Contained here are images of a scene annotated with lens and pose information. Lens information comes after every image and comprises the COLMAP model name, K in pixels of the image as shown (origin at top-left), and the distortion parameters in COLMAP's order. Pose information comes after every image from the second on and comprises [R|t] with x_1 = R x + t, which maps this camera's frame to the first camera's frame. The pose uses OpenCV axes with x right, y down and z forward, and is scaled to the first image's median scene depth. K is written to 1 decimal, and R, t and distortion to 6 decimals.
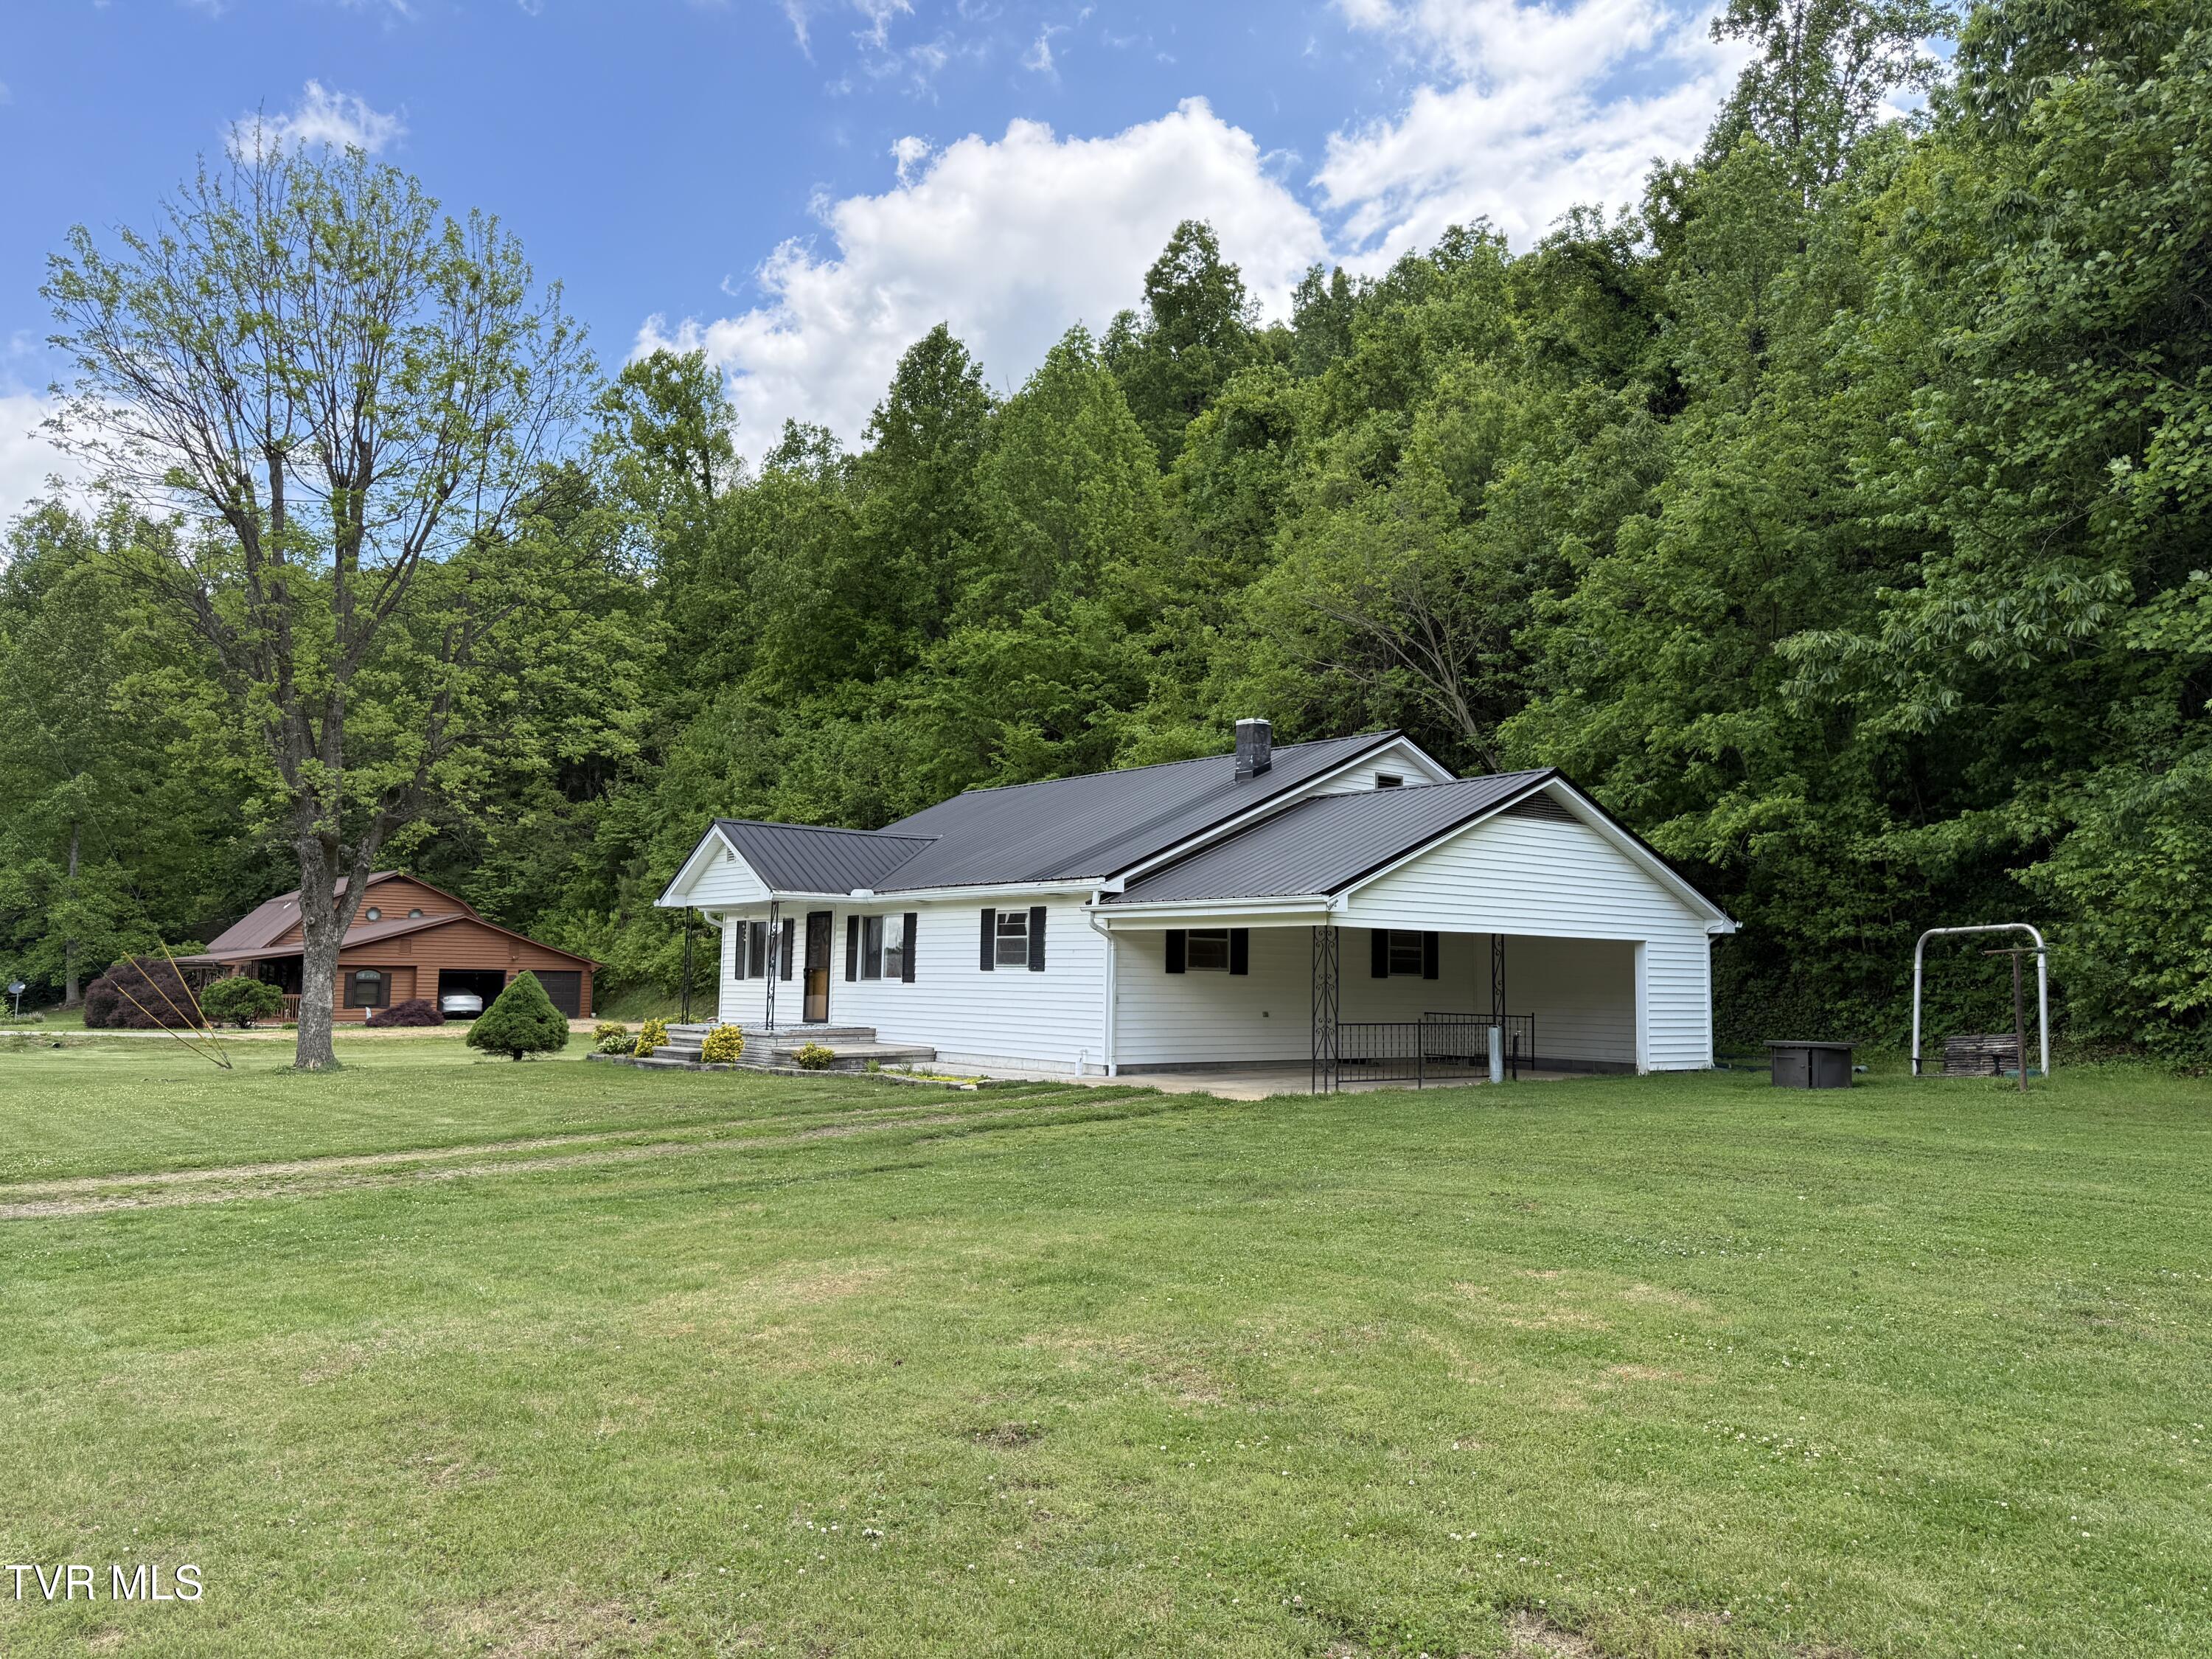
lens RADIAL K [[1540.9, 0, 1106.0], [0, 1540.9, 829.5], [0, 0, 1]] dist [0.123906, -0.200019]
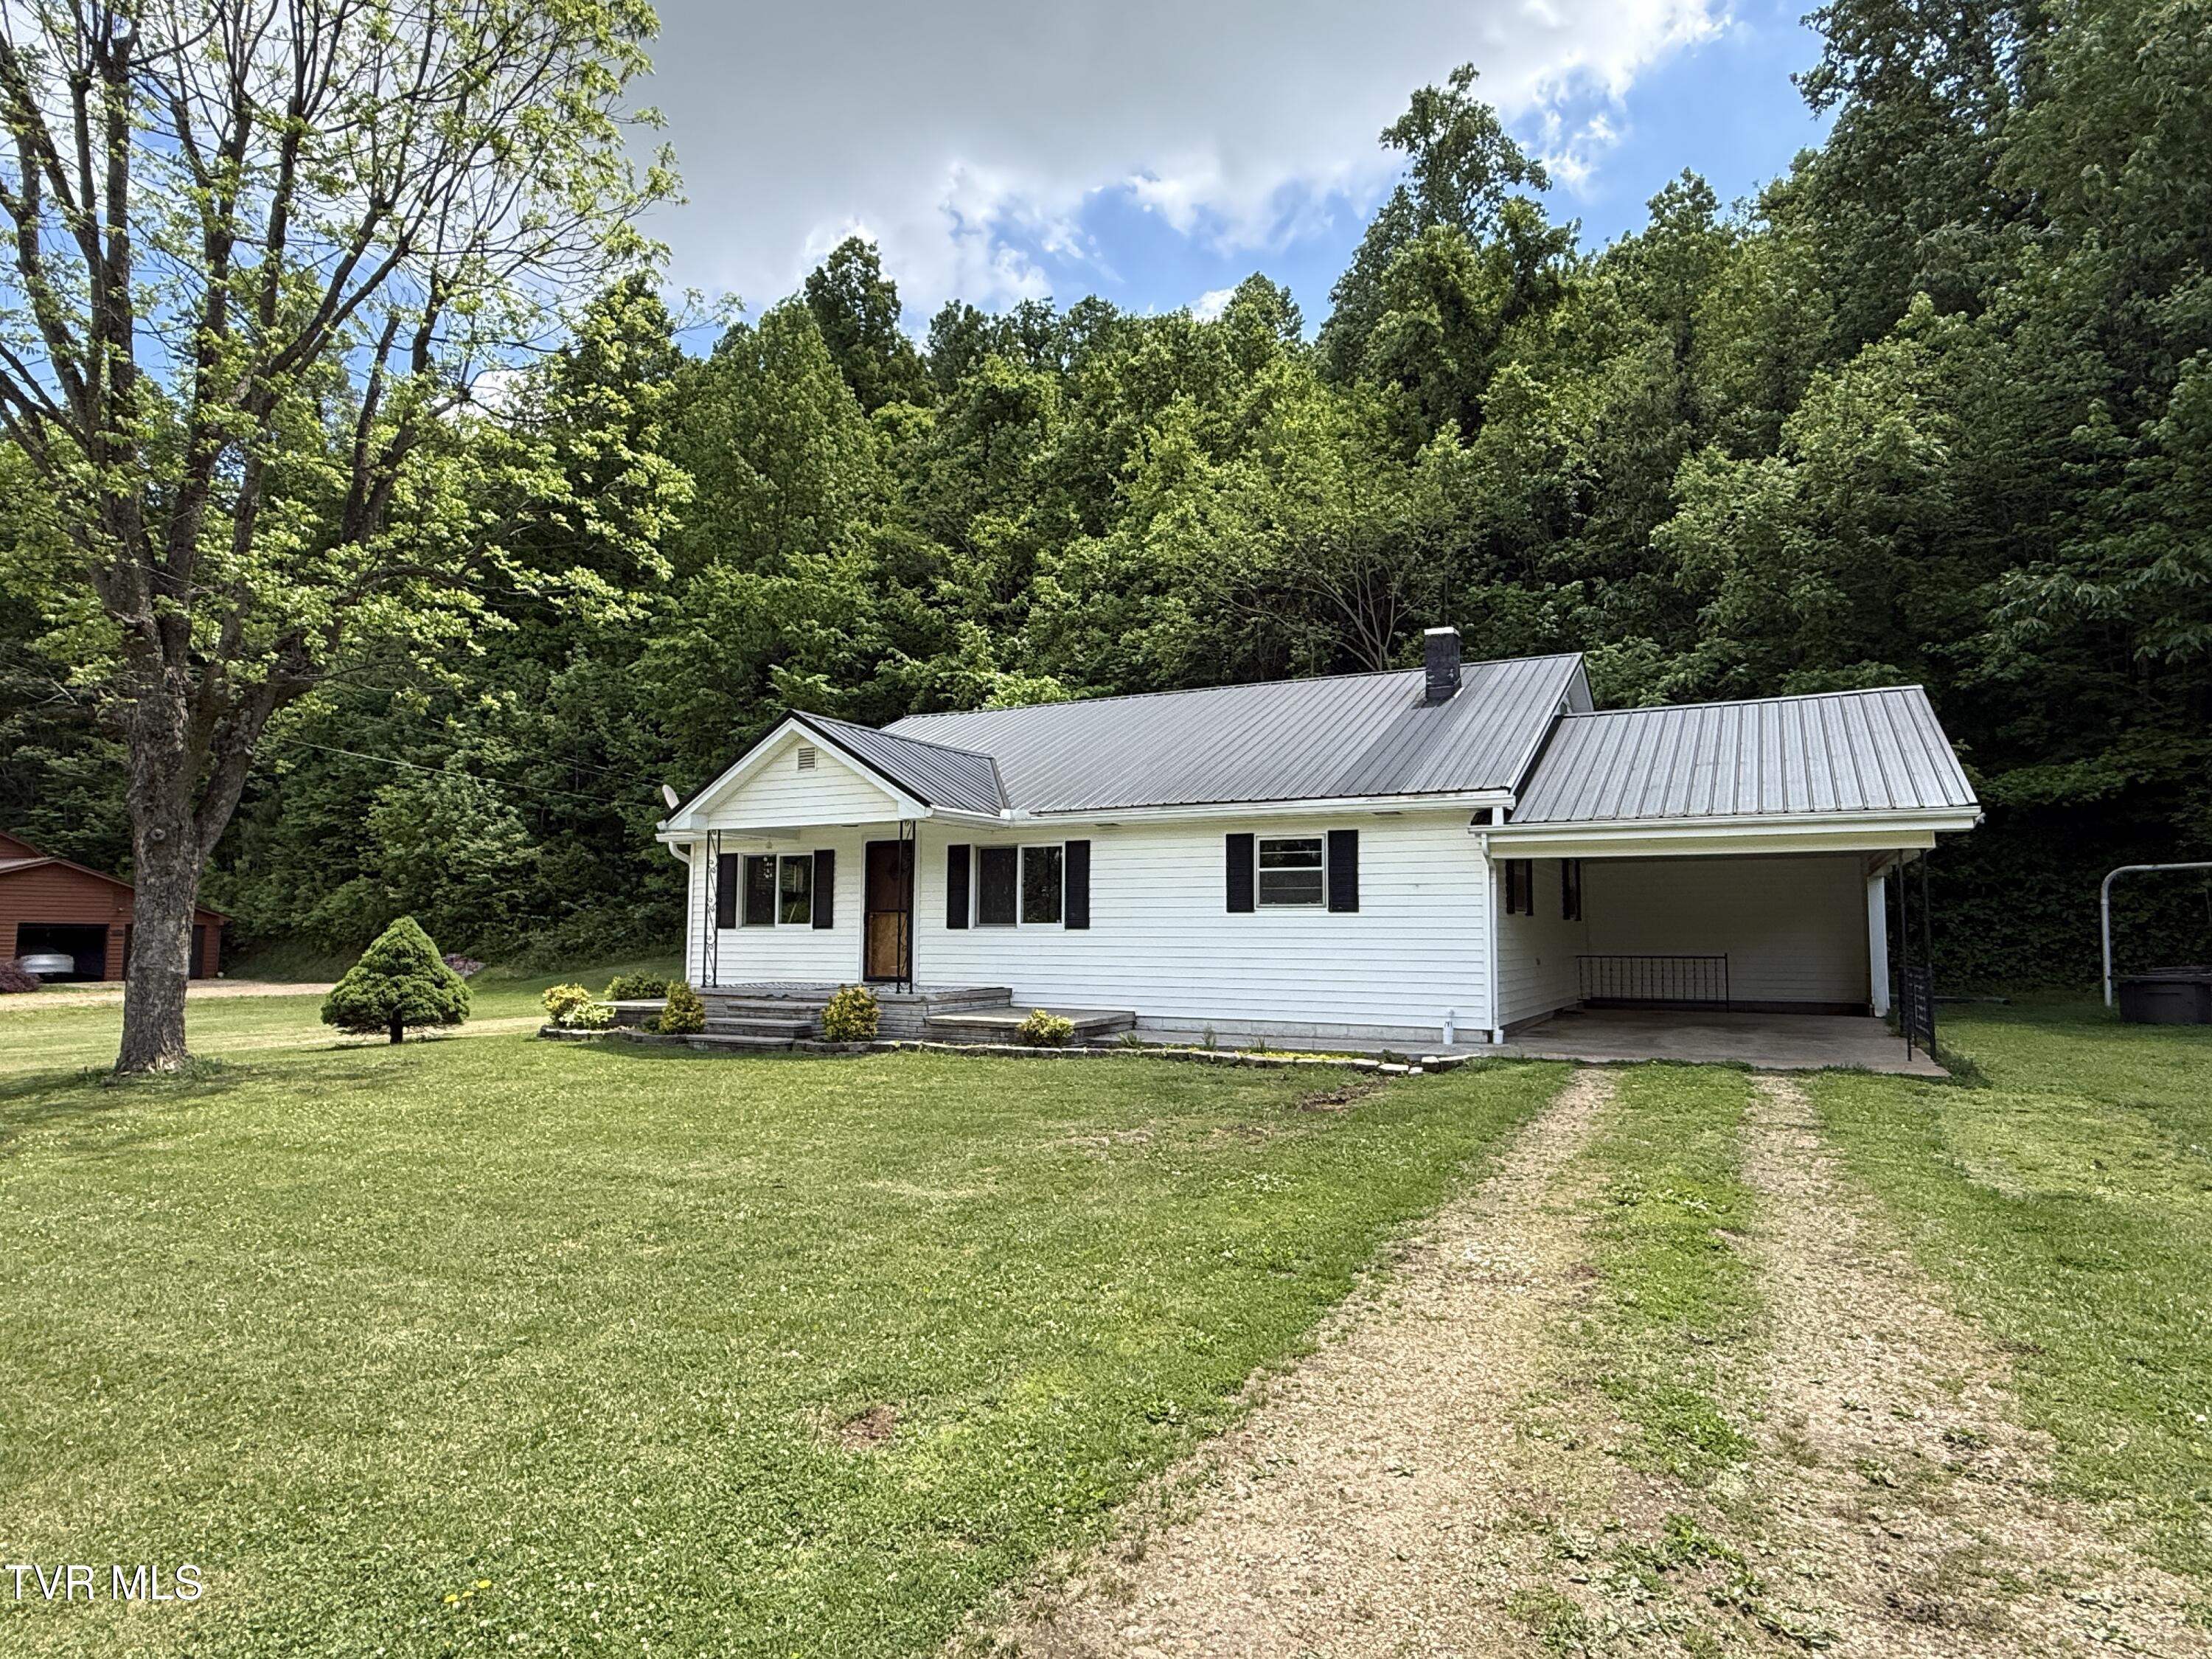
lens RADIAL K [[1255.1, 0, 1111.7], [0, 1255.1, 821.6], [0, 0, 1]] dist [-0.000648, 0.000980]
pose [[0.923729, 0.024393, 0.382268, -0.322666], [-0.027792, 0.999608, 0.003374, 0.037816], [-0.382036, -0.013741, 0.924045, 0.367141]]
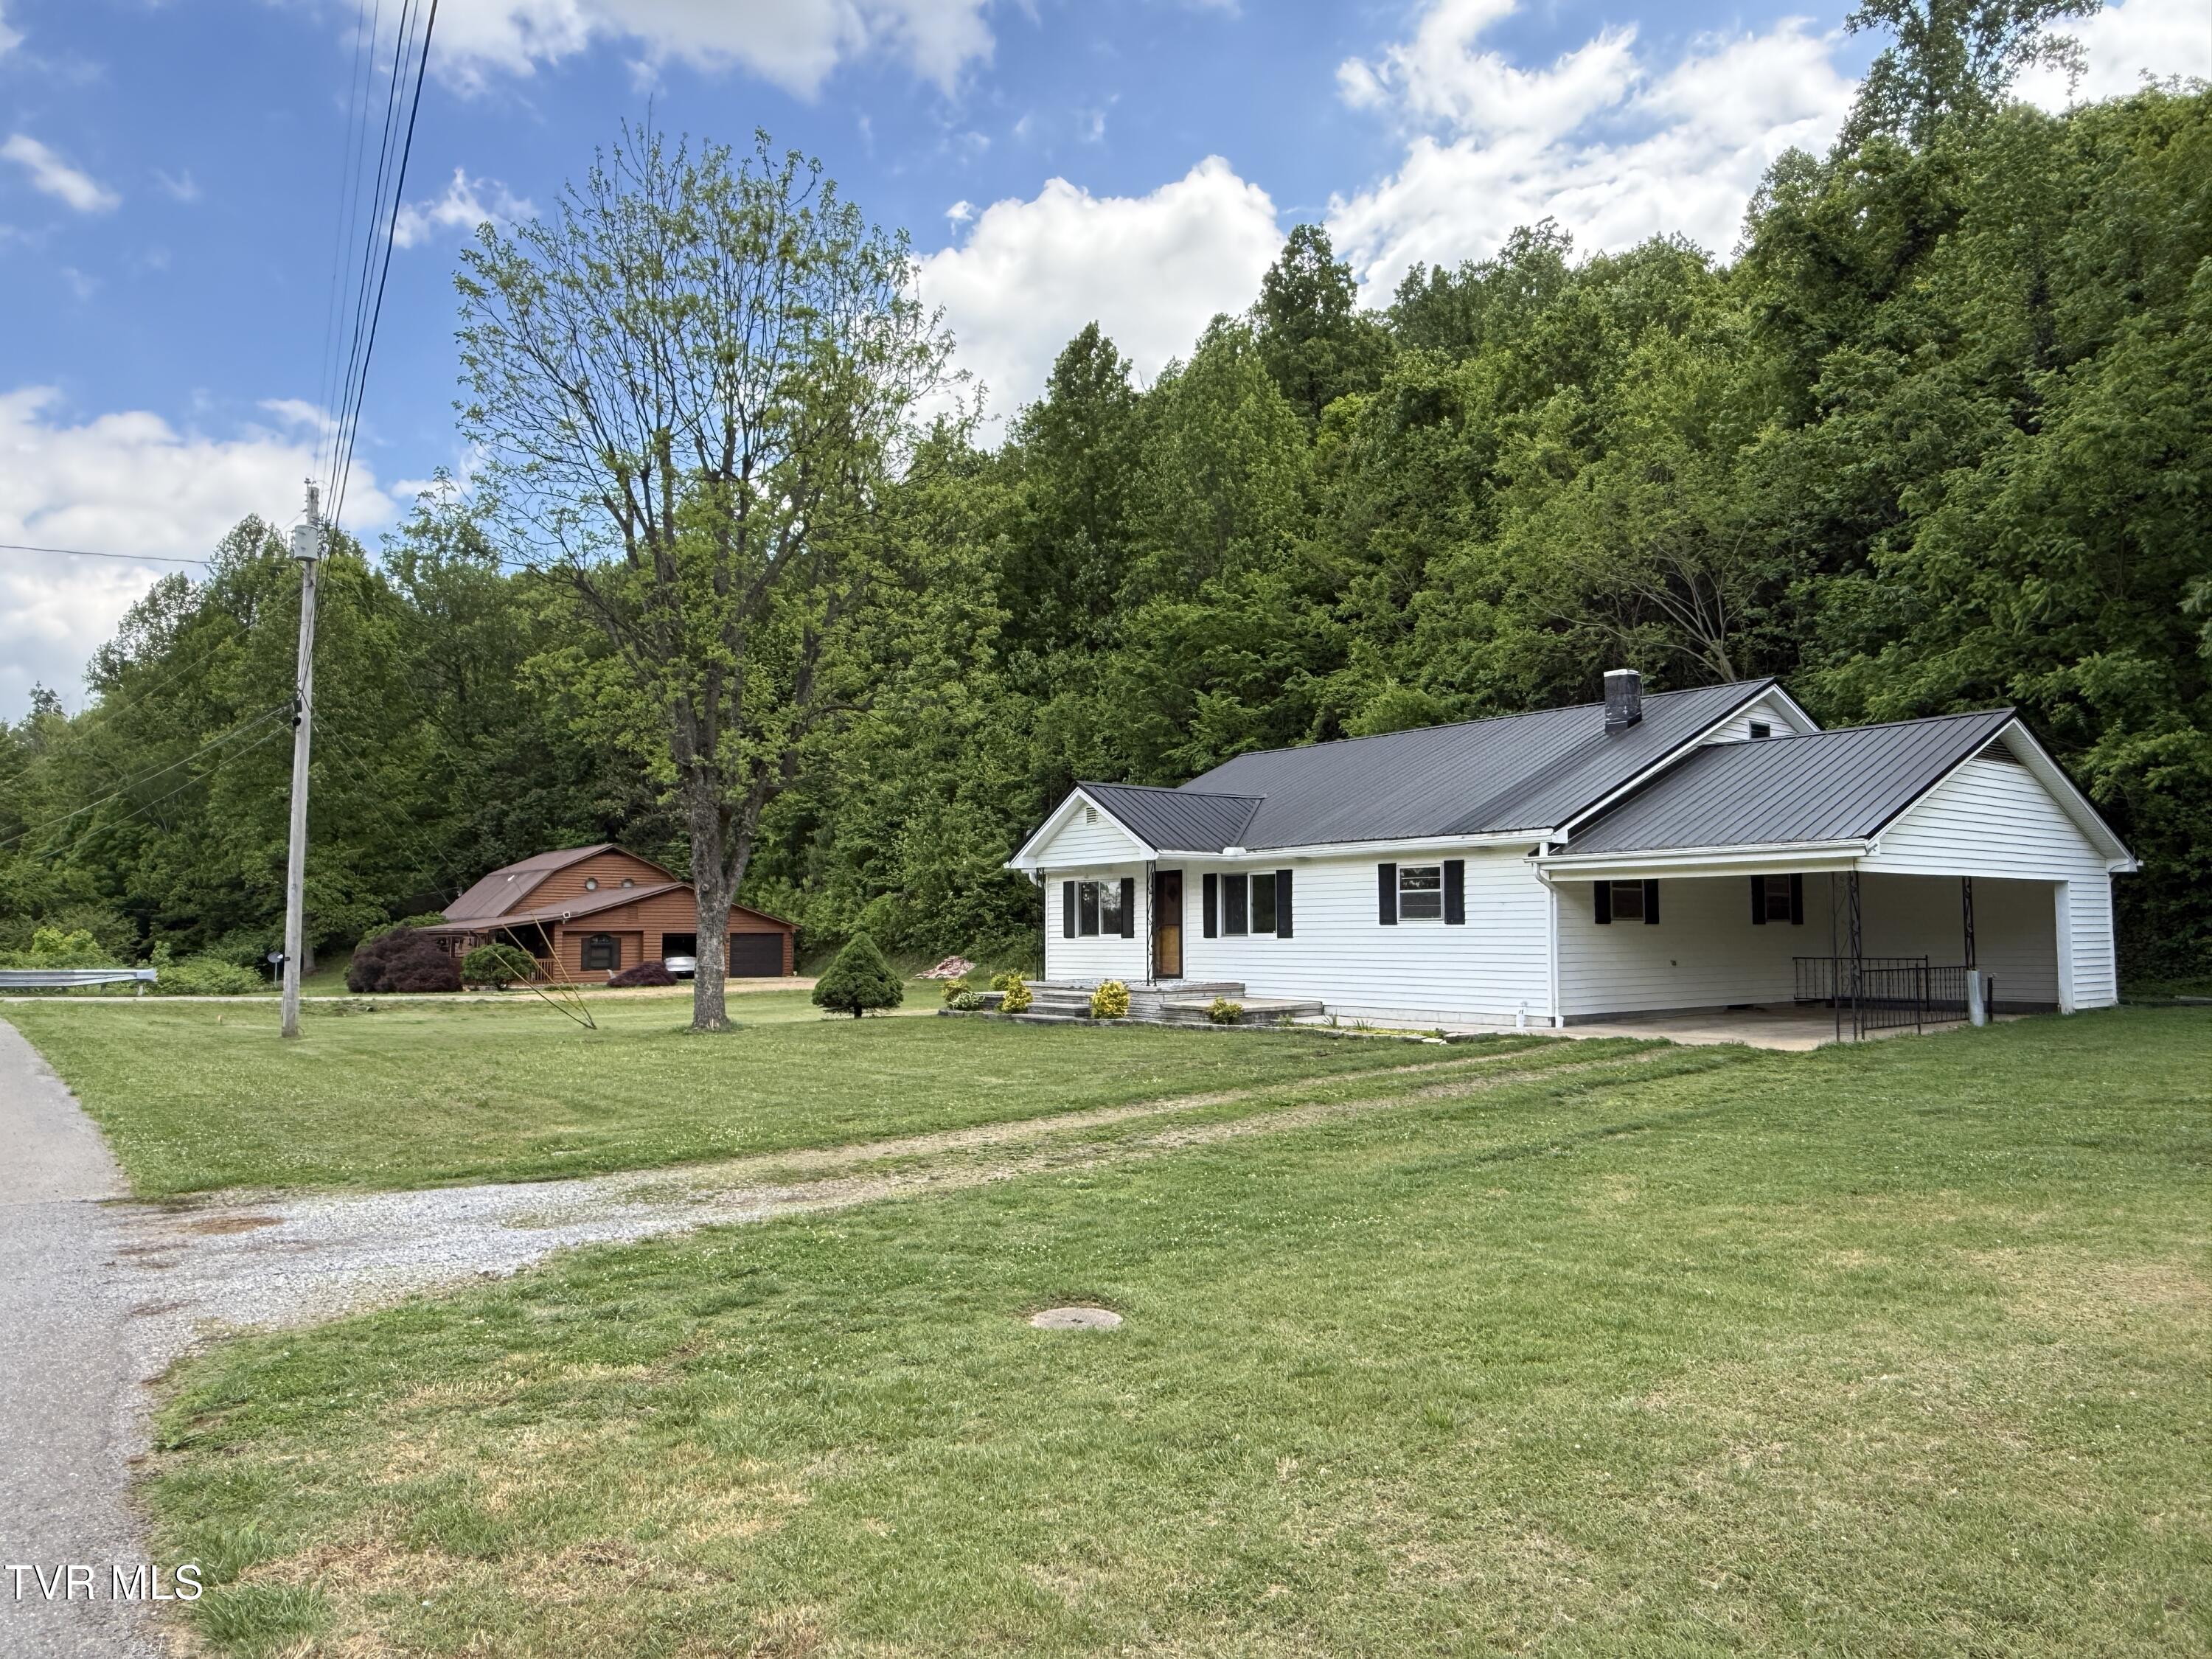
lens RADIAL K [[1413.2, 0, 1109.6], [0, 1413.2, 819.3], [0, 0, 1]] dist [0.000422, -0.004827]
pose [[0.999479, -0.020975, -0.024541, -0.198295], [0.021352, 0.999657, 0.015177, 0.003848], [0.024214, -0.015693, 0.999584, 0.061937]]
